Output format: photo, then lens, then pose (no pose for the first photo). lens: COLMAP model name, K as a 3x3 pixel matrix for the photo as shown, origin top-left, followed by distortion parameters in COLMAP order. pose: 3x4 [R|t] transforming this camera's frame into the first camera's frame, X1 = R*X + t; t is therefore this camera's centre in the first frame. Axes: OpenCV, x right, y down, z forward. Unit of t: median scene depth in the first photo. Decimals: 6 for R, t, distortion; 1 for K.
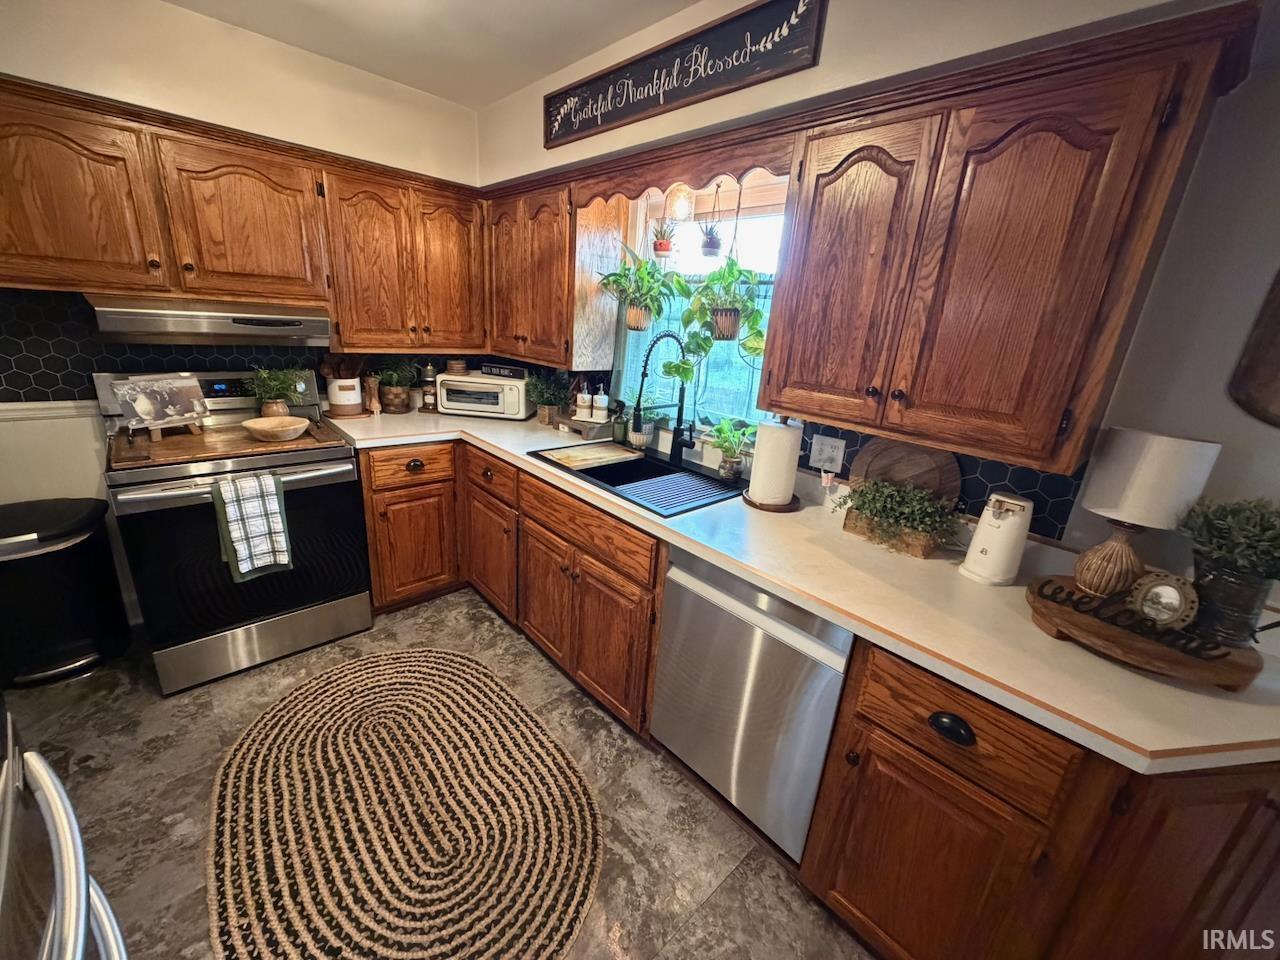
lens RADIAL K [[508.2, 0, 636.4], [0, 508.2, 476.5], [0, 0, 1]] dist [-0.003432, -0.000754]
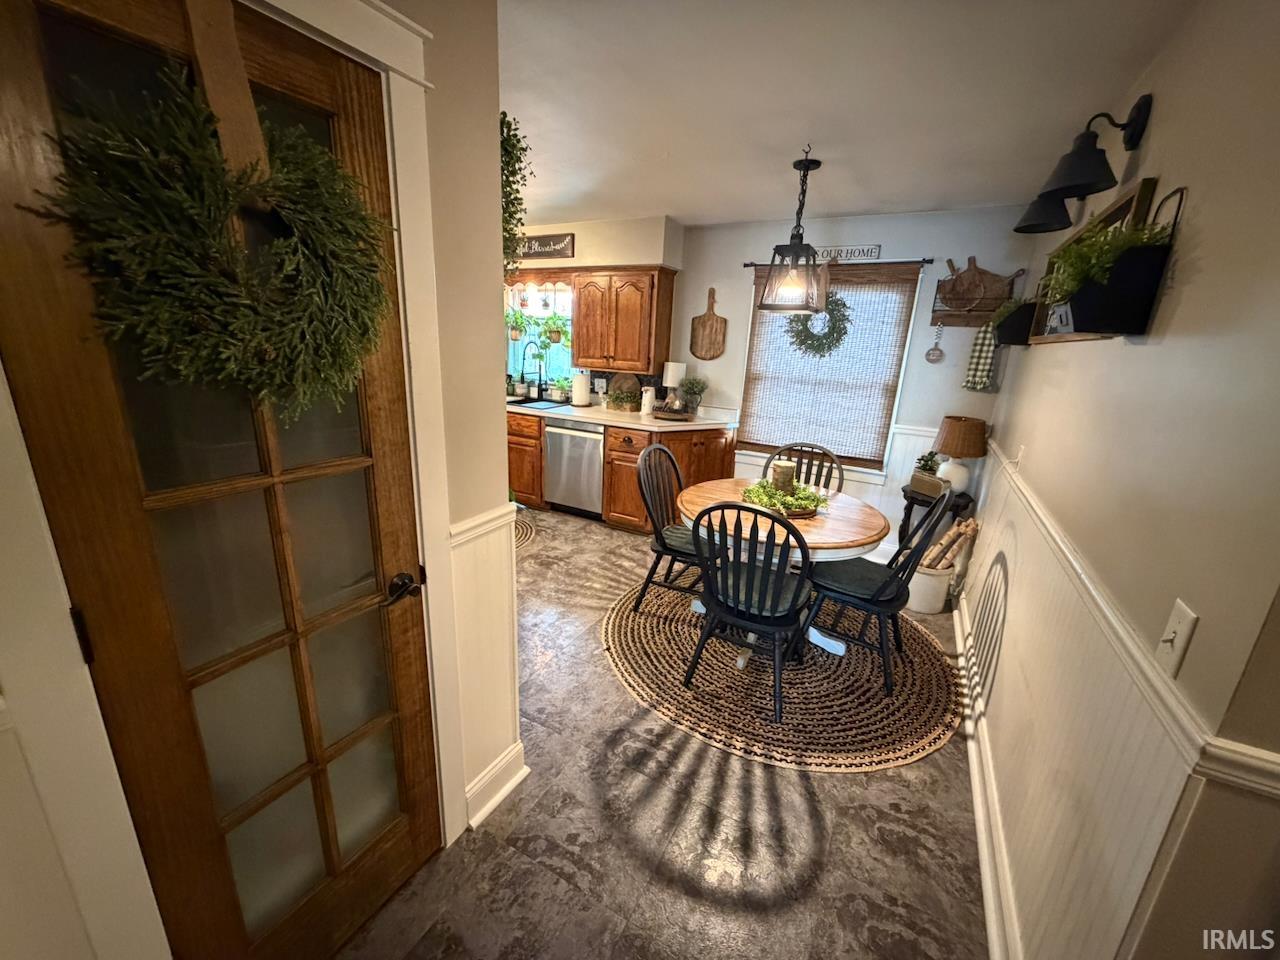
lens RADIAL K [[508.2, 0, 636.6], [0, 508.2, 483.9], [0, 0, 1]] dist [-0.003432, -0.000754]
pose [[0.947436, -0.117402, 0.297626, -0.282242], [0.119221, 0.992794, 0.012104, 0.448490], [-0.296902, 0.024015, 0.954606, -1.530464]]
